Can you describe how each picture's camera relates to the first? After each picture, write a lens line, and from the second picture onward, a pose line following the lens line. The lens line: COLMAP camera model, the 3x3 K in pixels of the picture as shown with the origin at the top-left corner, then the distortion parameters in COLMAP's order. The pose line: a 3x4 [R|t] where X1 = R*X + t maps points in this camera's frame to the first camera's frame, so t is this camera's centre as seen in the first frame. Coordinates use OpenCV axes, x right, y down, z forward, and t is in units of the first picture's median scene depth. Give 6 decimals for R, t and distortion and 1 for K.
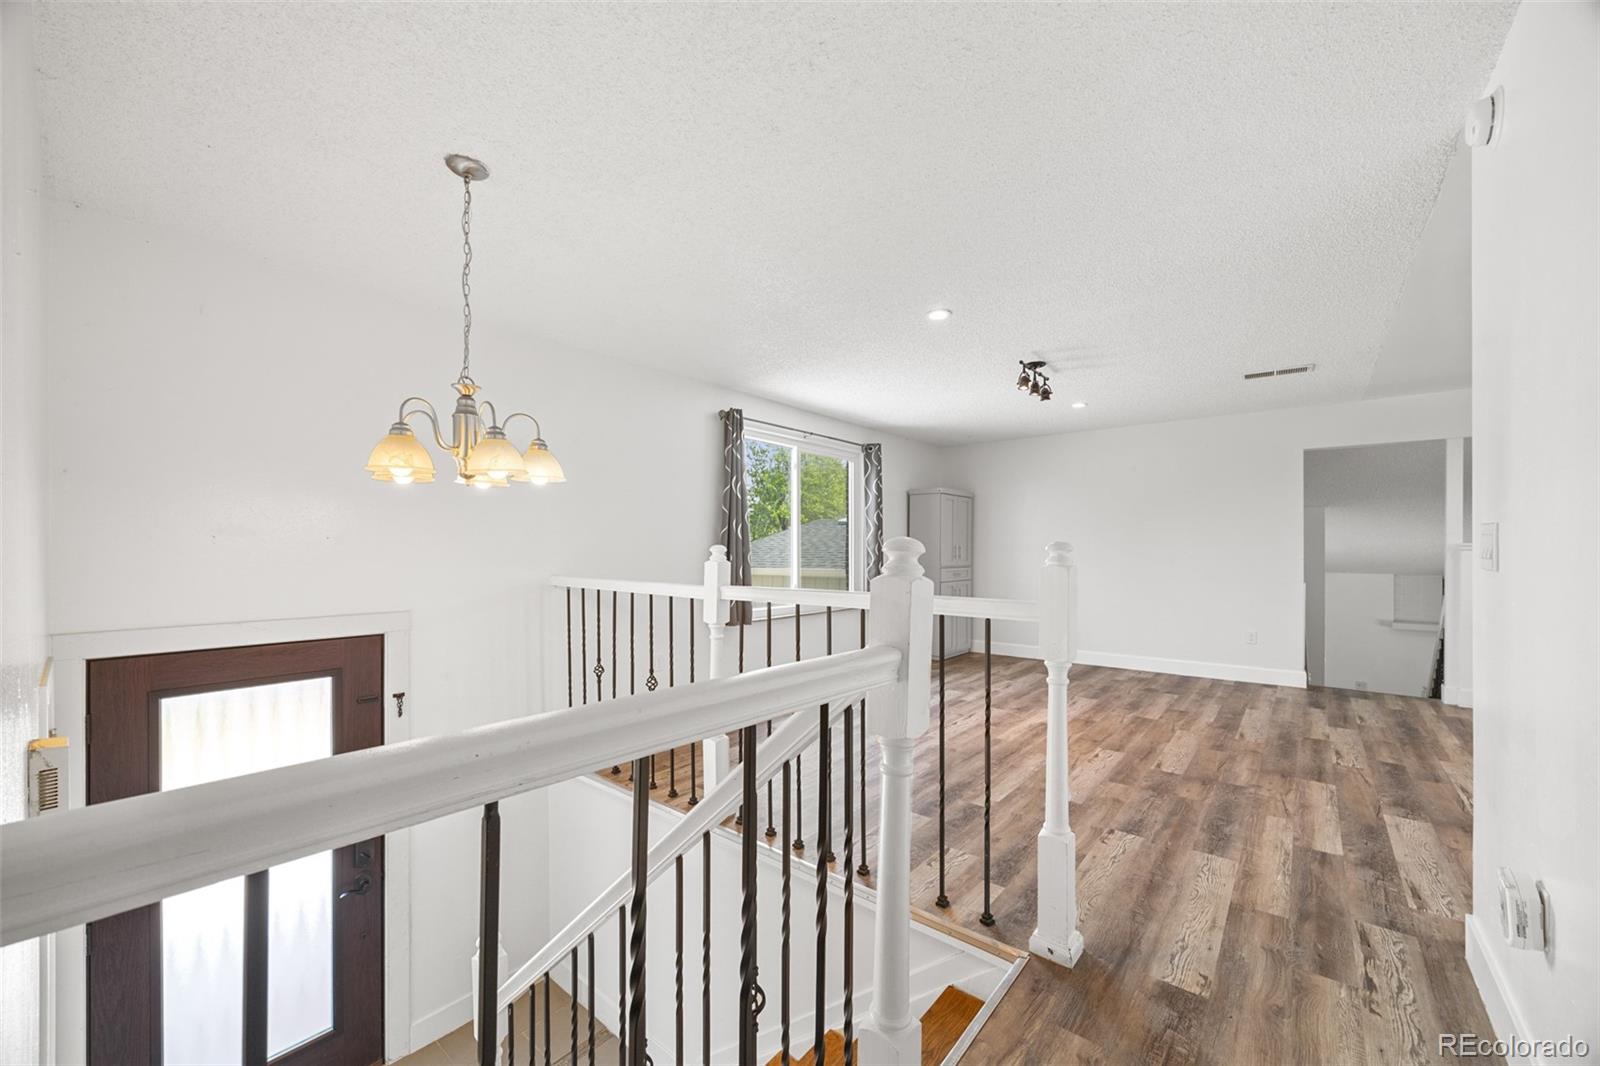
lens RADIAL K [[612.4, 0, 806.0], [0, 612.4, 550.4], [0, 0, 1]] dist [0.000295, 0.000047]
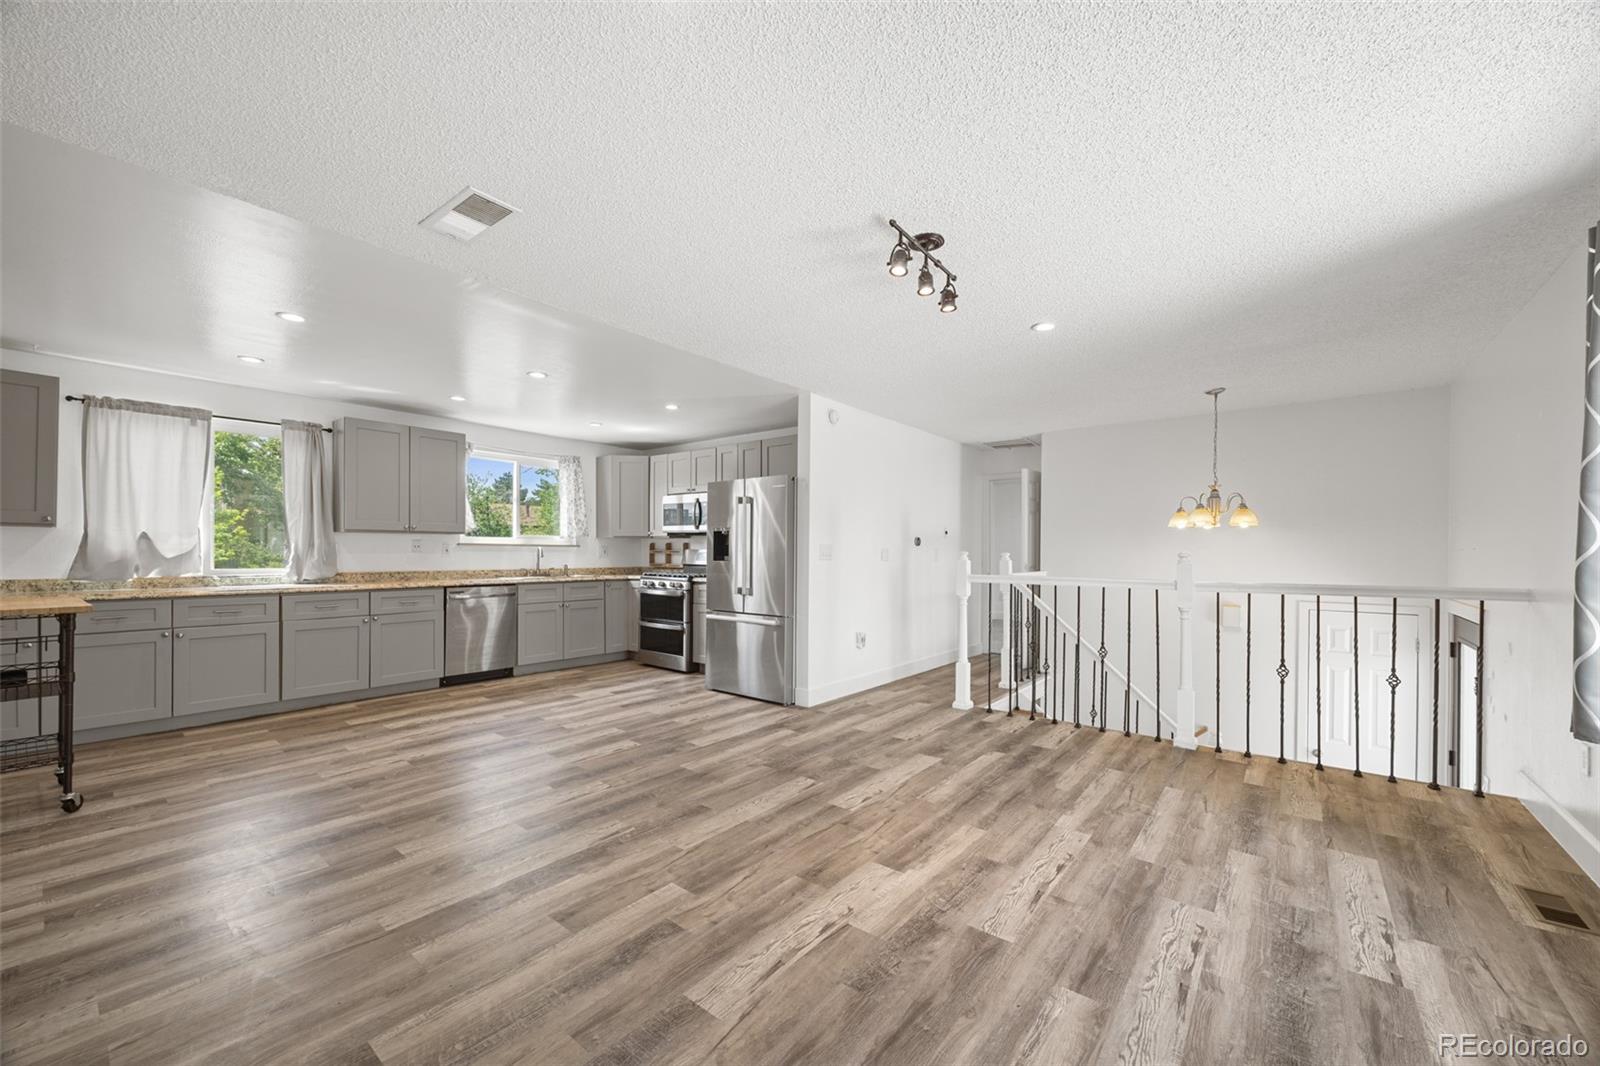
lens RADIAL K [[612.4, 0, 806.0], [0, 612.4, 550.4], [0, 0, 1]] dist [0.000295, 0.000047]
pose [[-0.999865, -0.008056, -0.014315, 0.649735], [-0.008011, 0.999963, -0.003222, -0.001497], [0.014340, -0.003107, -0.999892, 2.089992]]
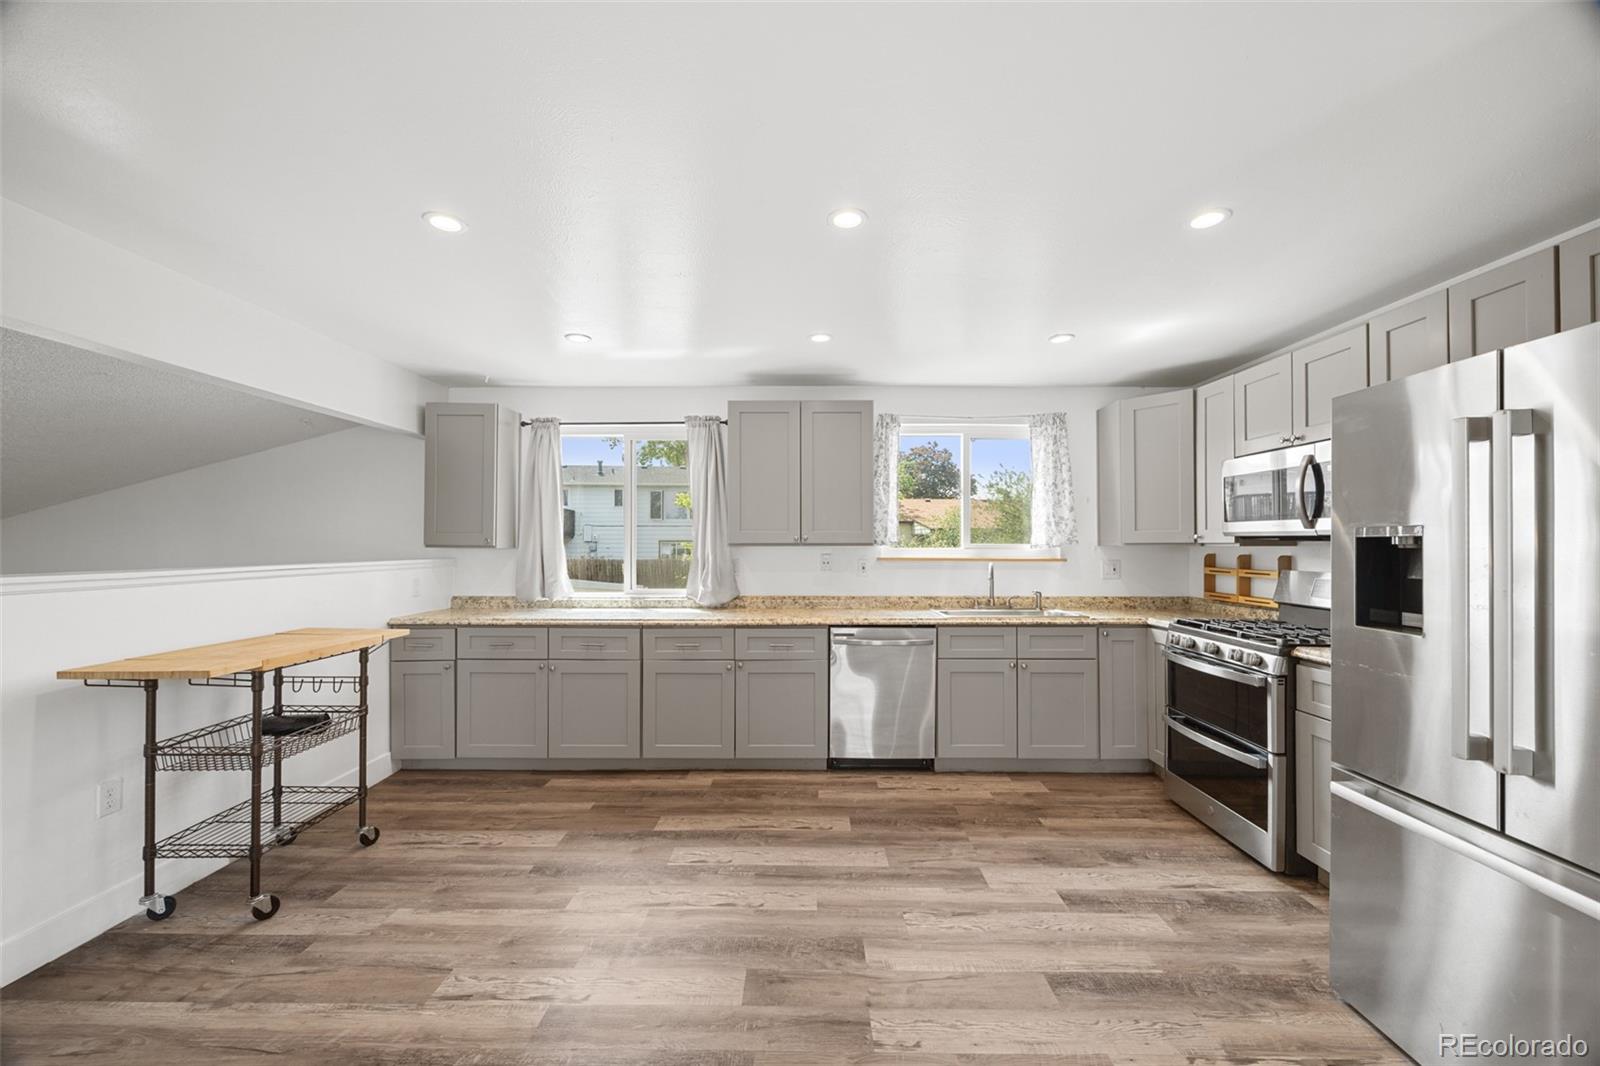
lens RADIAL K [[606.2, 0, 801.1], [0, 606.2, 542.0], [0, 0, 1]] dist [-0.000740, -0.000537]
pose [[-0.625365, 0.001166, 0.780332, 0.765216], [-0.003481, 0.999985, -0.004285, -0.049553], [-0.780325, -0.005396, -0.625351, 1.146167]]
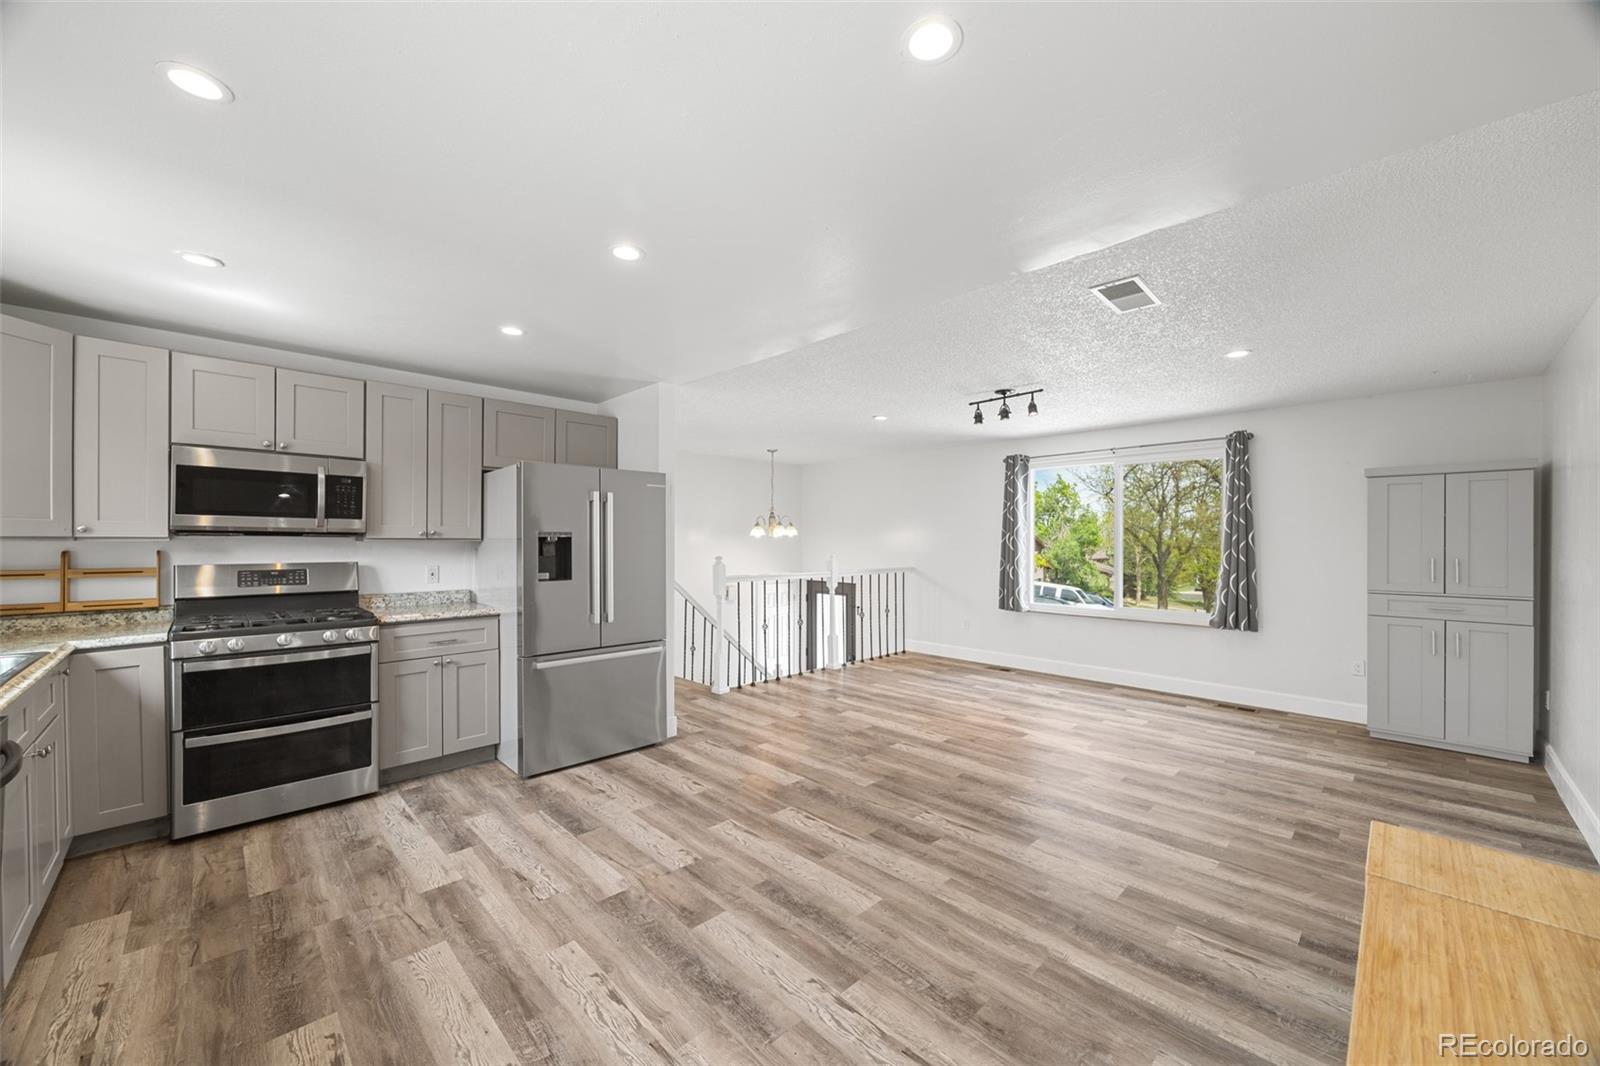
lens RADIAL K [[606.2, 0, 801.1], [0, 606.2, 542.0], [0, 0, 1]] dist [-0.000740, -0.000537]
pose [[-0.109948, 0.000199, -0.993937, 1.931501], [-0.001370, 0.999999, 0.000352, -0.050556], [0.993936, 0.001400, -0.109947, 0.998119]]
